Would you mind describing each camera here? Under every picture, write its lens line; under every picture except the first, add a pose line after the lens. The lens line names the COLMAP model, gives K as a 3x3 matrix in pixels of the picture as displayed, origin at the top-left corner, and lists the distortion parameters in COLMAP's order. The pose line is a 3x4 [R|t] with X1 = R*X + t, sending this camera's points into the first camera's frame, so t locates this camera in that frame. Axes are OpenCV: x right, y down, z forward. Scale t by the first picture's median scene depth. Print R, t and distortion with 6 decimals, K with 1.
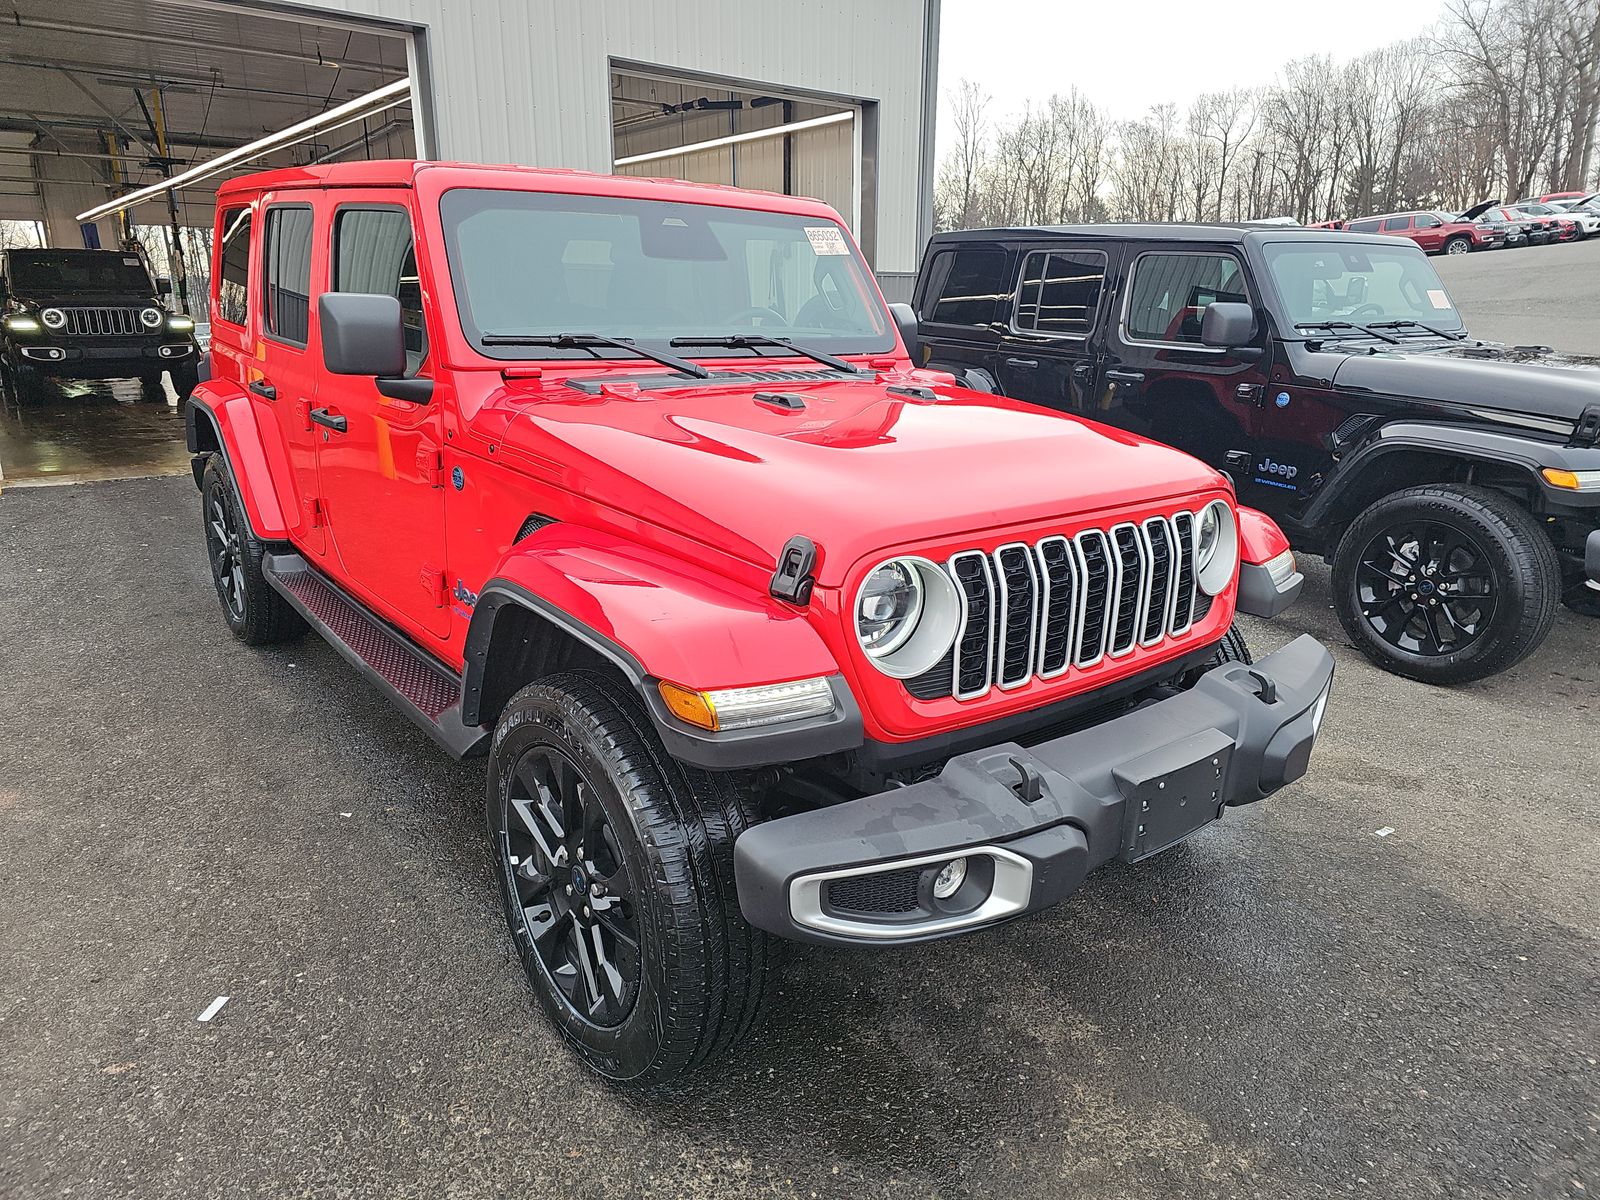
lens RADIAL K [[1054.8, 0, 800.0], [0, 1054.8, 600.0], [0, 0, 1]] dist [0.049505, -0.039419]
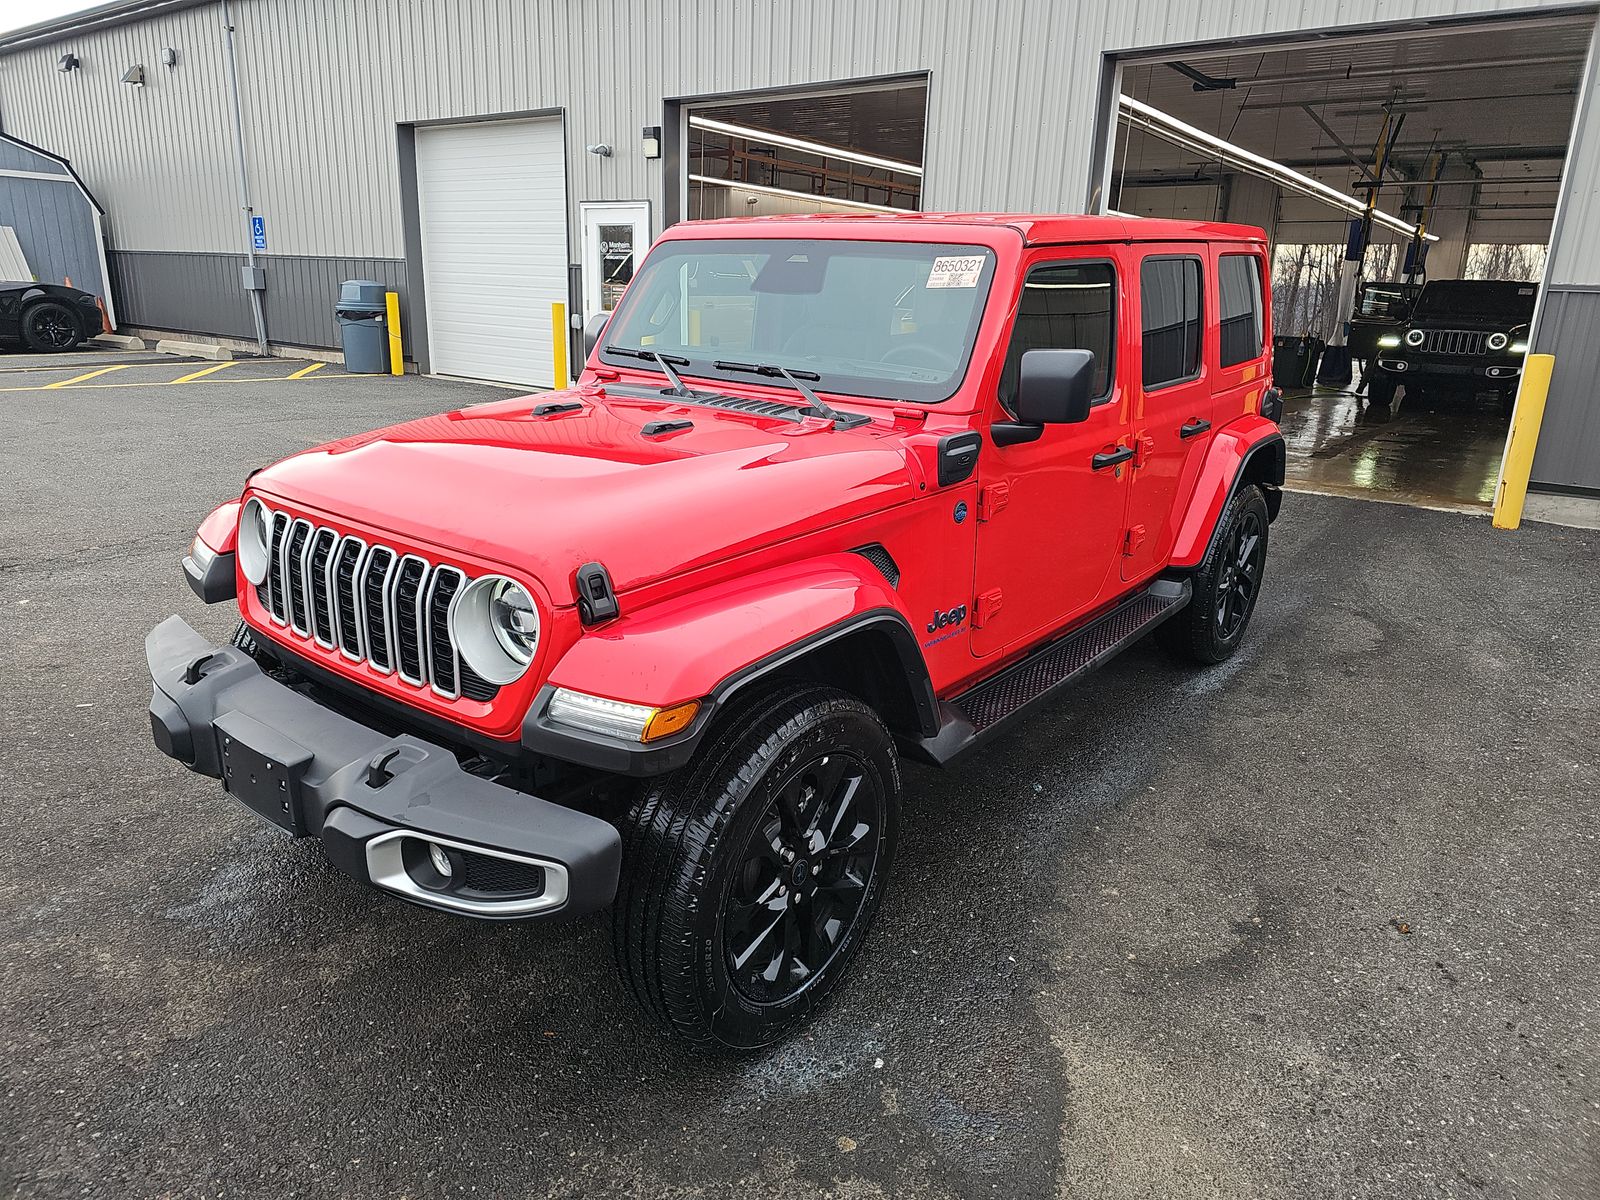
lens RADIAL K [[1068.7, 0, 793.5], [0, 1068.7, 578.4], [0, 0, 1]] dist [0.048462, -0.061397]
pose [[0.221536, 0.260010, -0.939849, 0.982457], [-0.295044, 0.936496, 0.189537, -0.255382], [0.929447, 0.235308, 0.284182, 0.757422]]
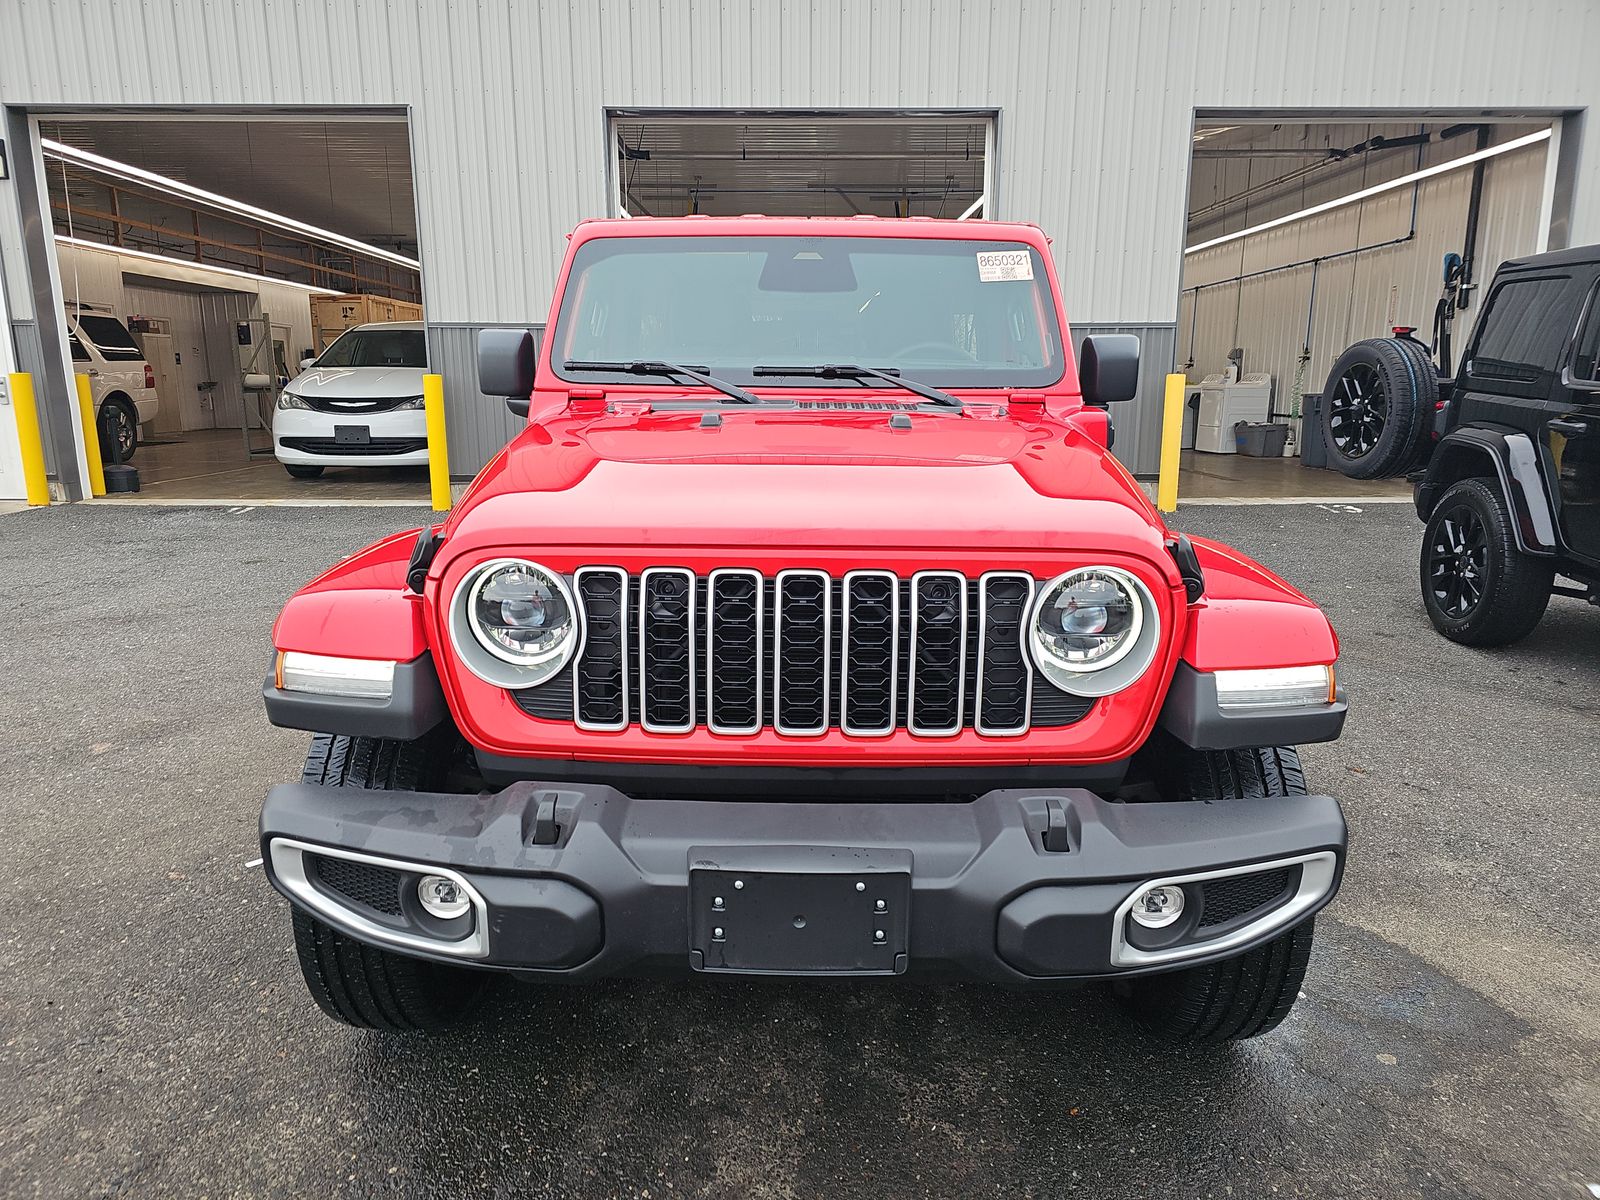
lens RADIAL K [[1054.8, 0, 800.0], [0, 1054.8, 600.0], [0, 0, 1]] dist [0.049505, -0.039419]
pose [[0.778589, 0.126828, -0.614585, 0.530144], [-0.168429, 0.985663, -0.009971, -0.023412], [0.604509, 0.111278, 0.788788, 0.238524]]
